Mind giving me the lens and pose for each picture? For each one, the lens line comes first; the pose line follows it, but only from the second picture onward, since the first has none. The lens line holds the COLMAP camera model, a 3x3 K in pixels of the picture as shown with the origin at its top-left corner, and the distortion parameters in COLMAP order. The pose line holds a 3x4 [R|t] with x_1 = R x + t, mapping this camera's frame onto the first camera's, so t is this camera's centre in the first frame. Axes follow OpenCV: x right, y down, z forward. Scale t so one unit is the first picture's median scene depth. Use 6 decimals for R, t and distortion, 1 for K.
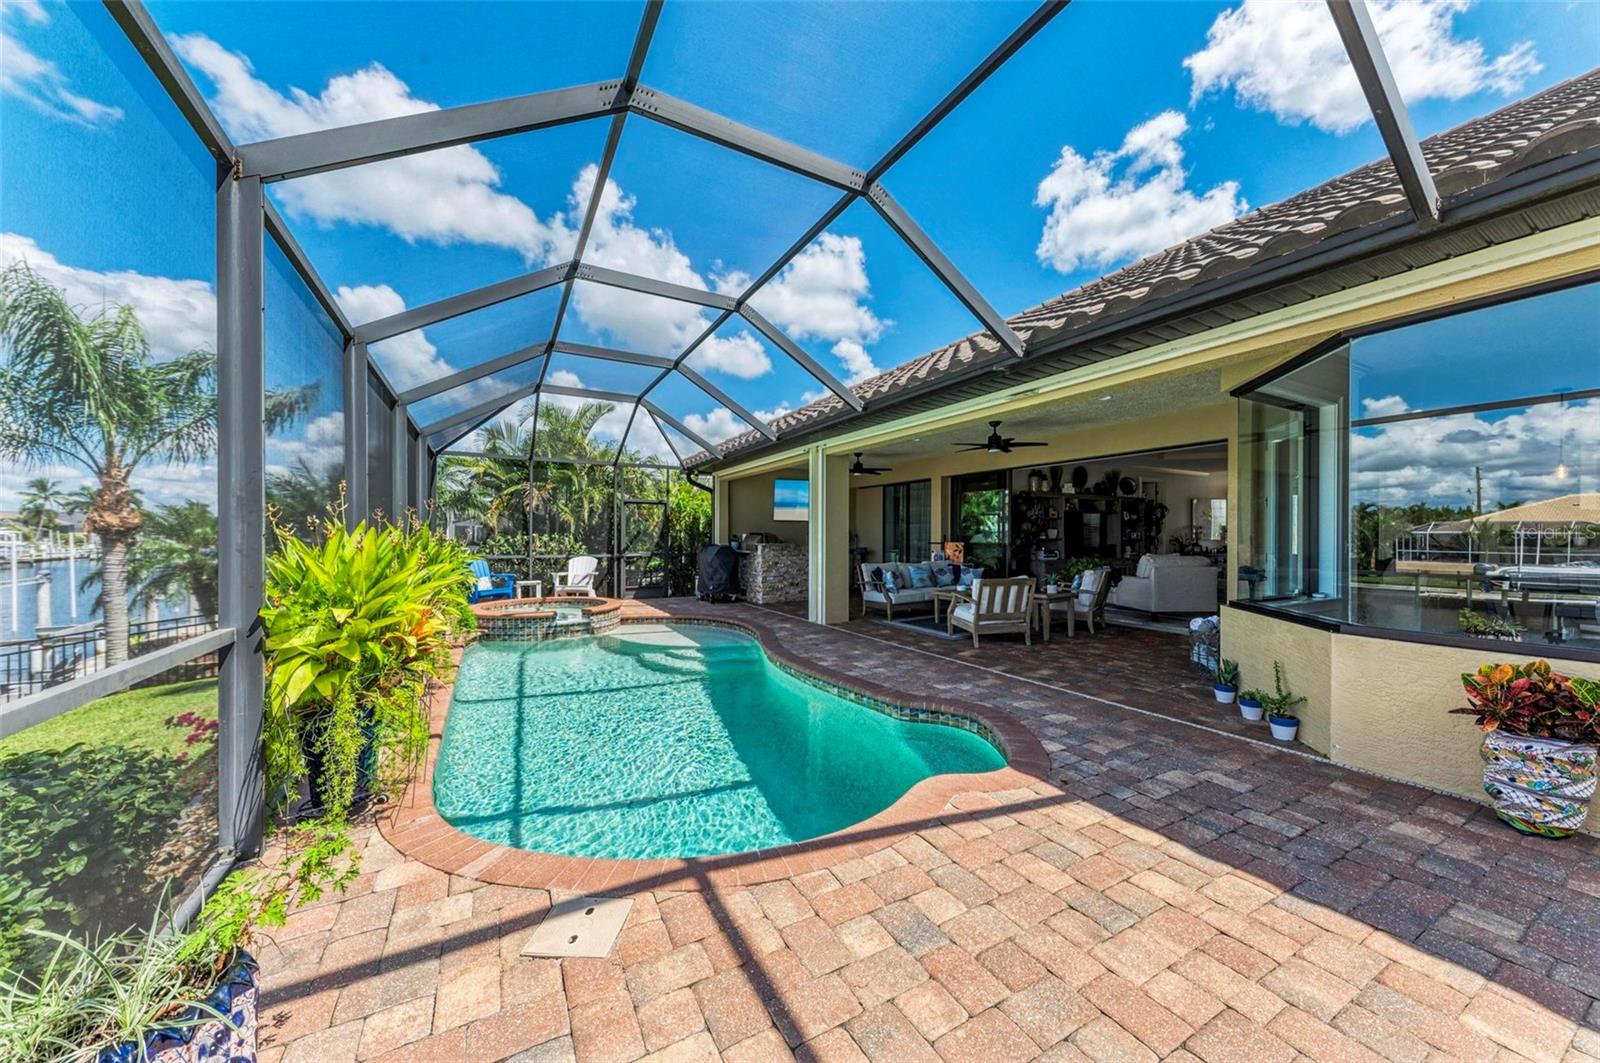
lens RADIAL K [[577.6, 0, 794.3], [0, 577.6, 535.2], [0, 0, 1]] dist [0.005523, 0.000035]
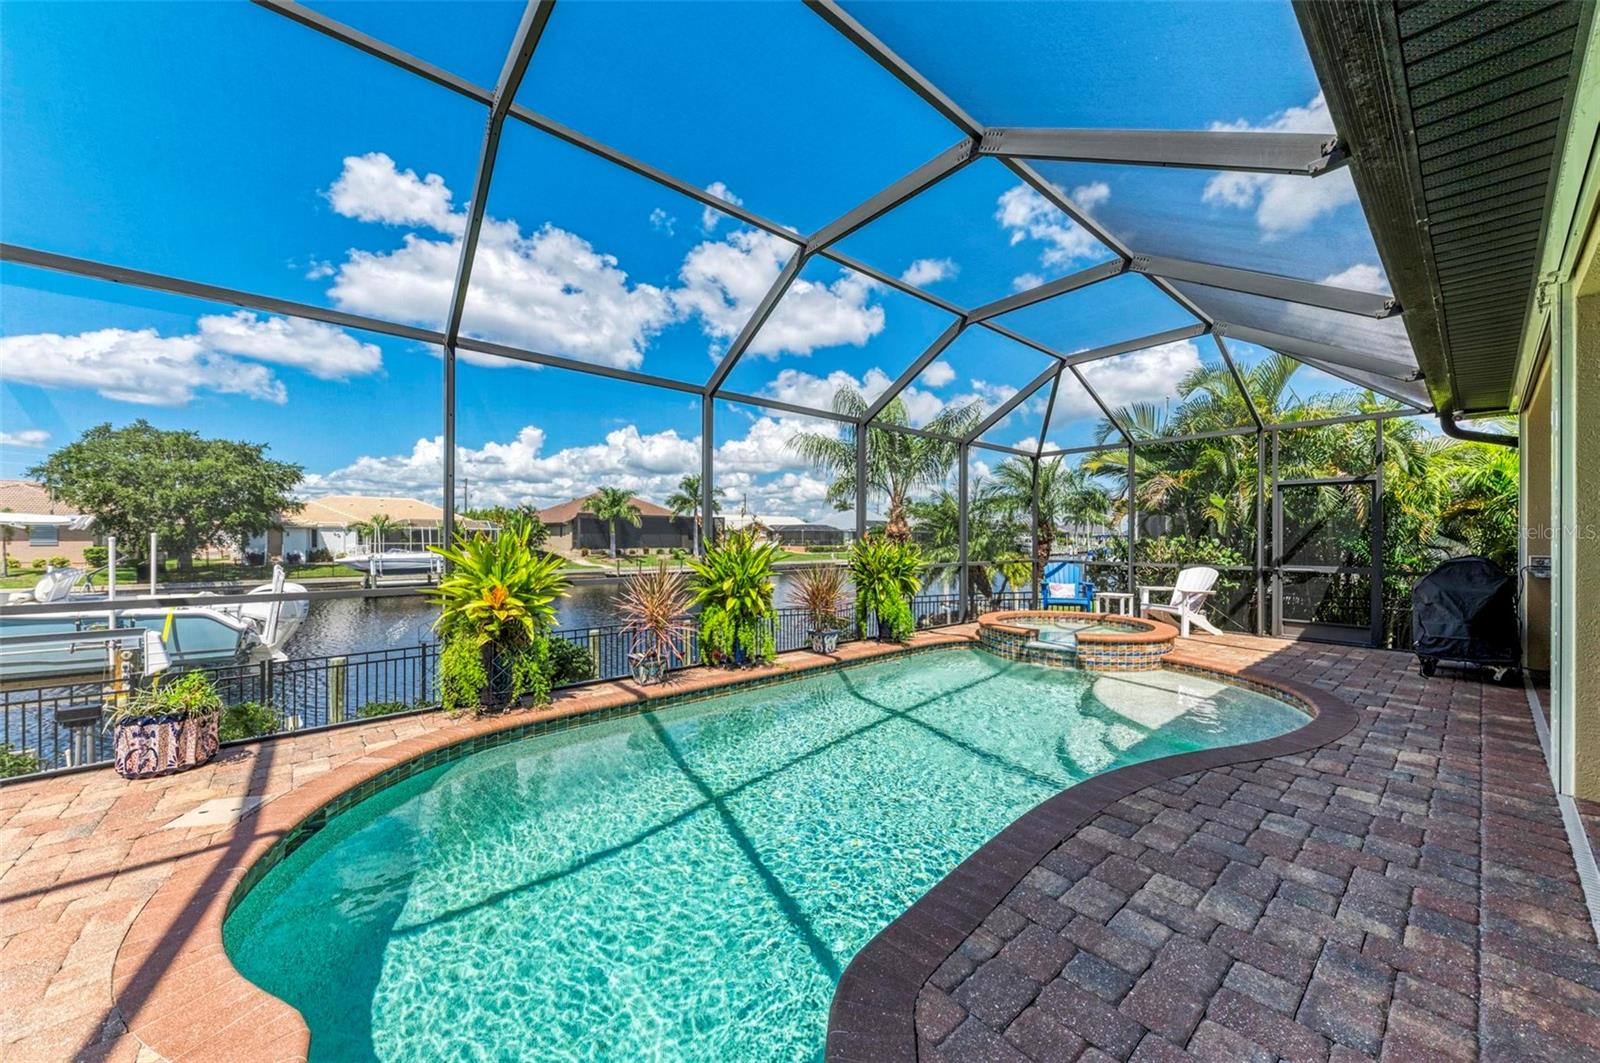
lens RADIAL K [[559.1, 0, 800.1], [0, 559.1, 535.7], [0, 0, 1]] dist [0.016784, -0.005979]
pose [[0.190921, -0.007124, -0.981580, 0.263298], [-0.000126, 0.999973, -0.007282, 0.003482], [0.981605, 0.001514, 0.190915, 0.445730]]
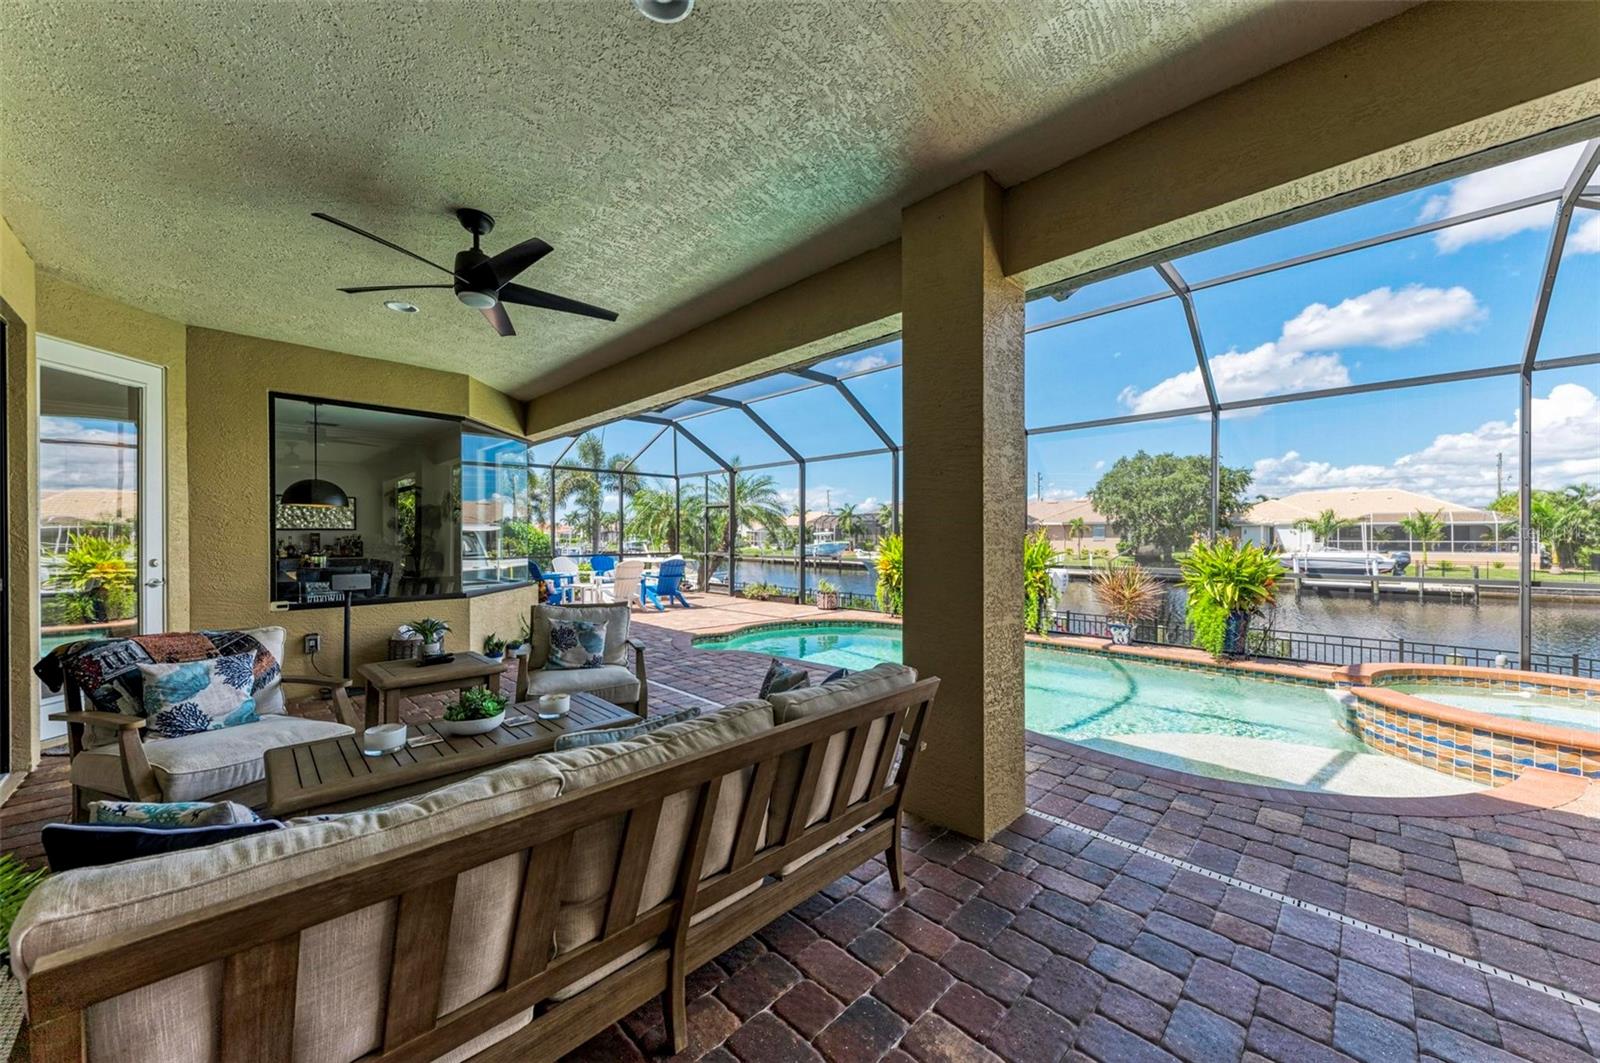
lens RADIAL K [[590.7, 0, 805.3], [0, 590.7, 535.1], [0, 0, 1]] dist [-0.011377, -0.007283]
pose [[-0.961599, -0.001230, -0.274456, 0.208703], [-0.000732, 0.999998, -0.001916, -0.000573], [0.274458, -0.001641, -0.961598, 1.213264]]
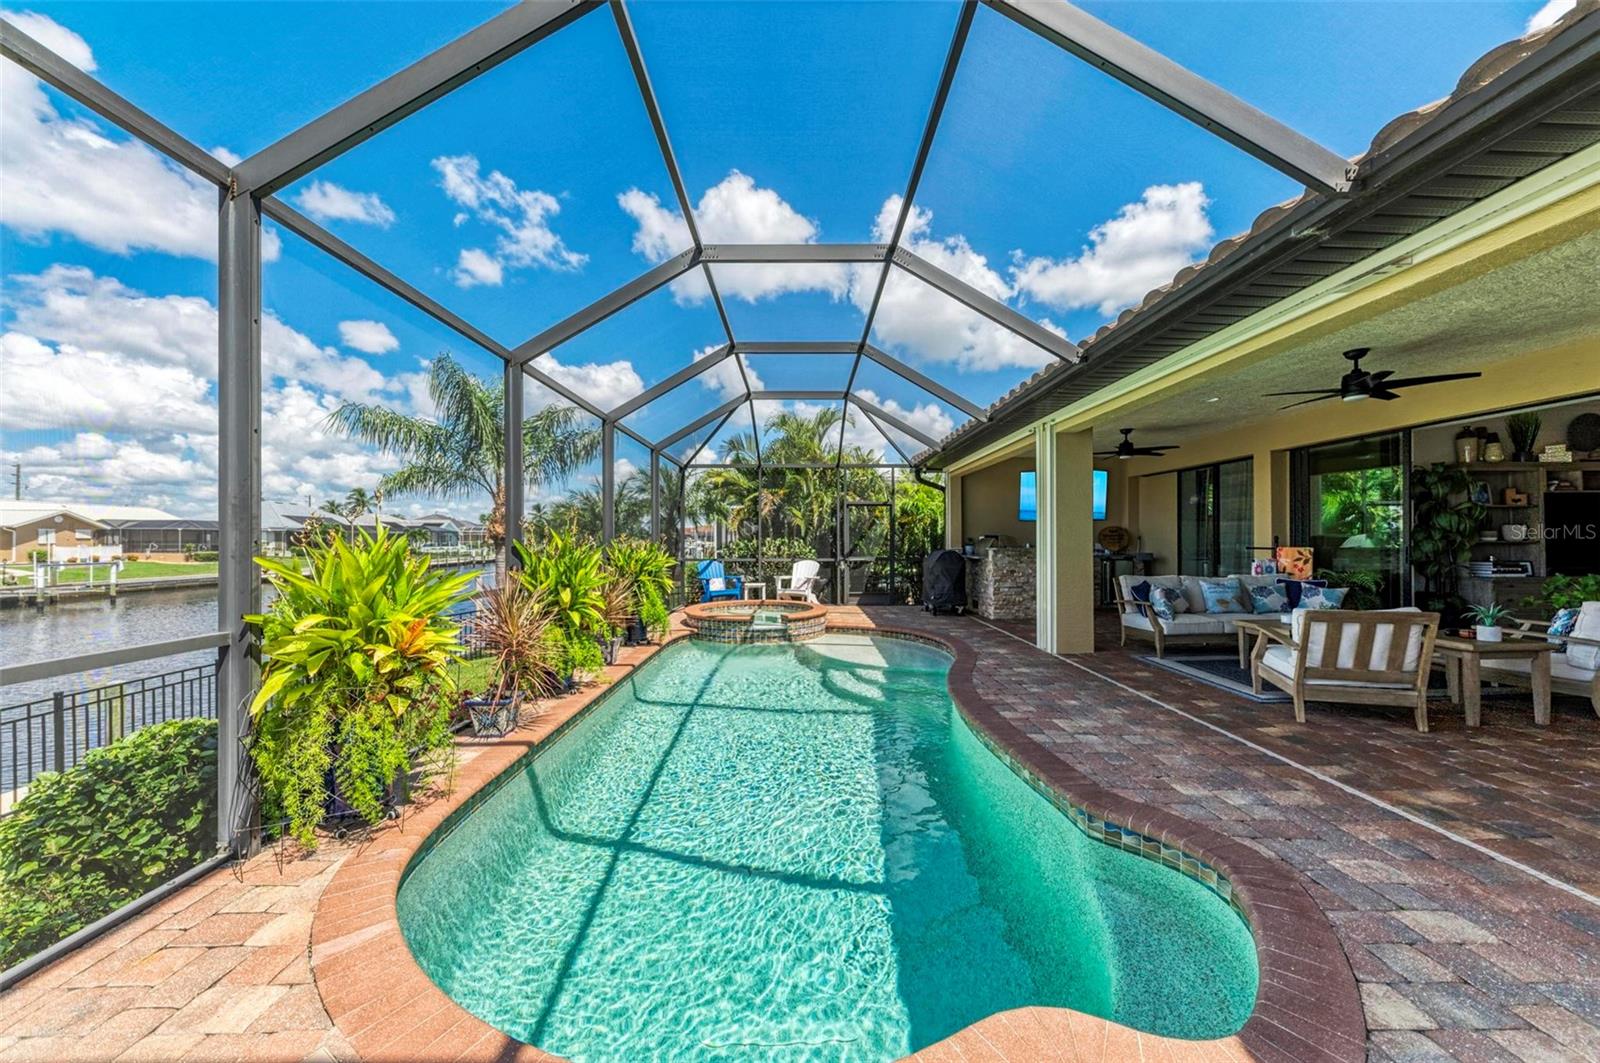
lens RADIAL K [[559.1, 0, 800.1], [0, 559.1, 535.7], [0, 0, 1]] dist [0.016784, -0.005979]
pose [[0.871260, -0.007898, -0.490759, 0.112702], [0.005460, 0.999965, -0.006399, 0.000174], [0.490792, 0.002895, 0.871272, 0.169142]]
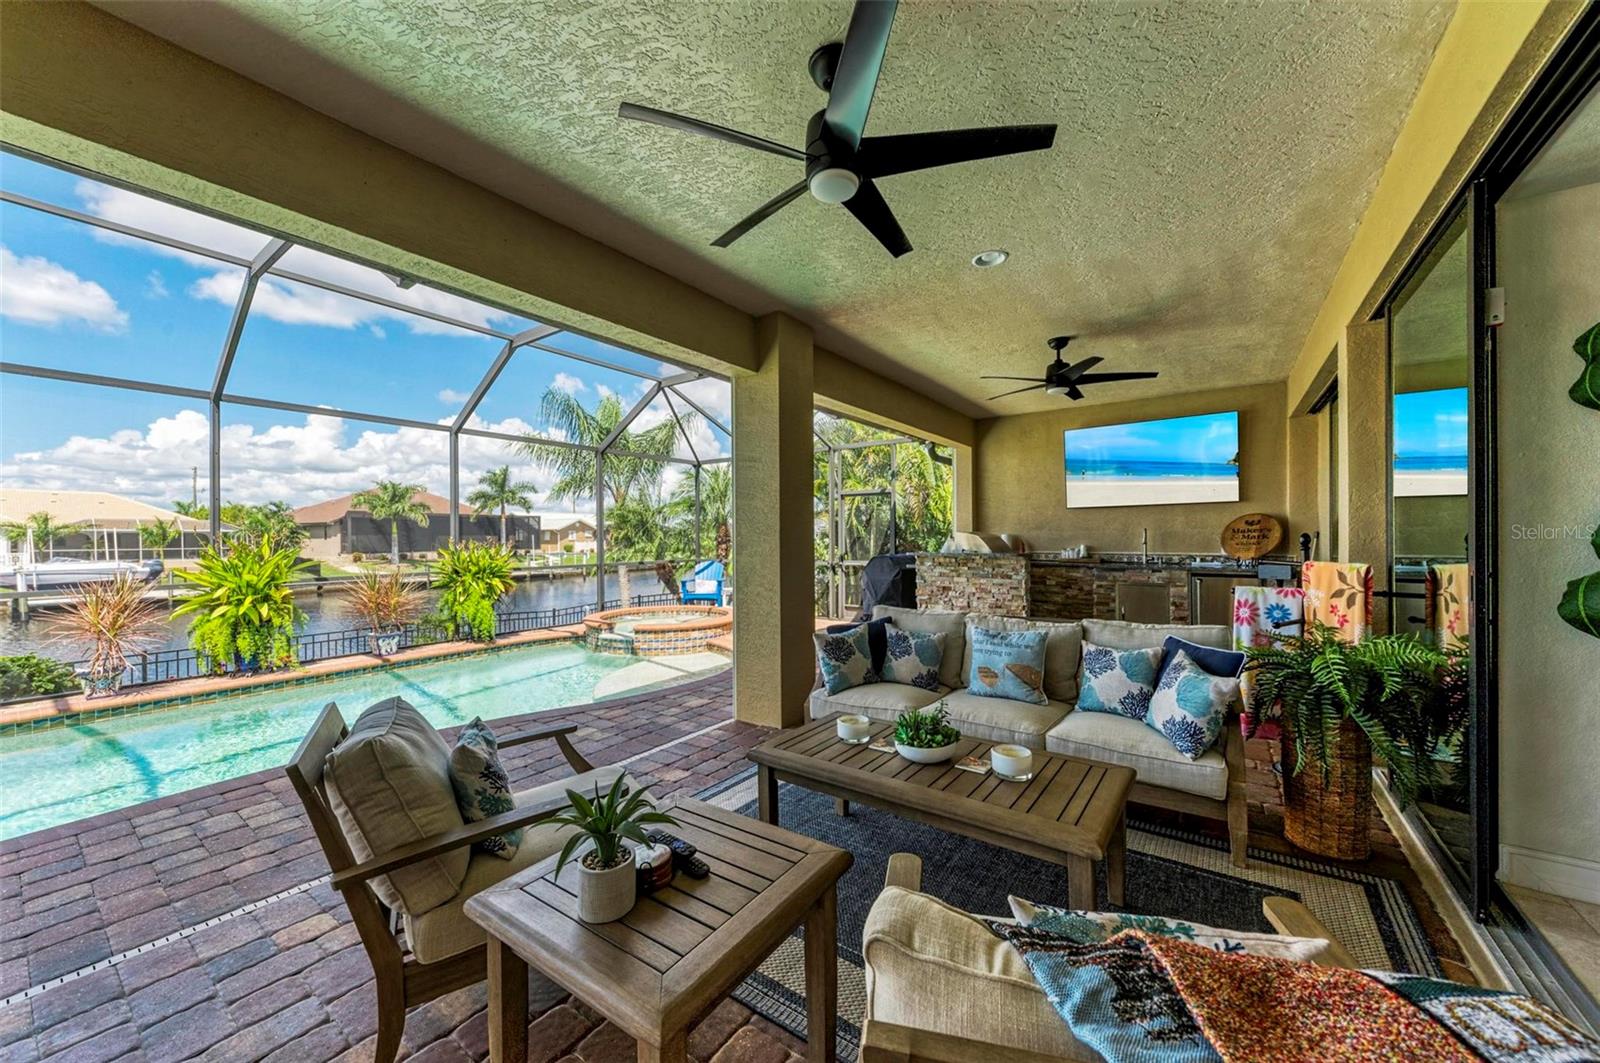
lens RADIAL K [[577.6, 0, 794.3], [0, 577.6, 535.2], [0, 0, 1]] dist [0.005523, 0.000035]
pose [[0.425122, -0.008148, -0.905099, 0.471450], [0.010097, 0.999940, -0.004259, -0.001267], [0.905080, -0.007328, 0.425179, 0.751599]]
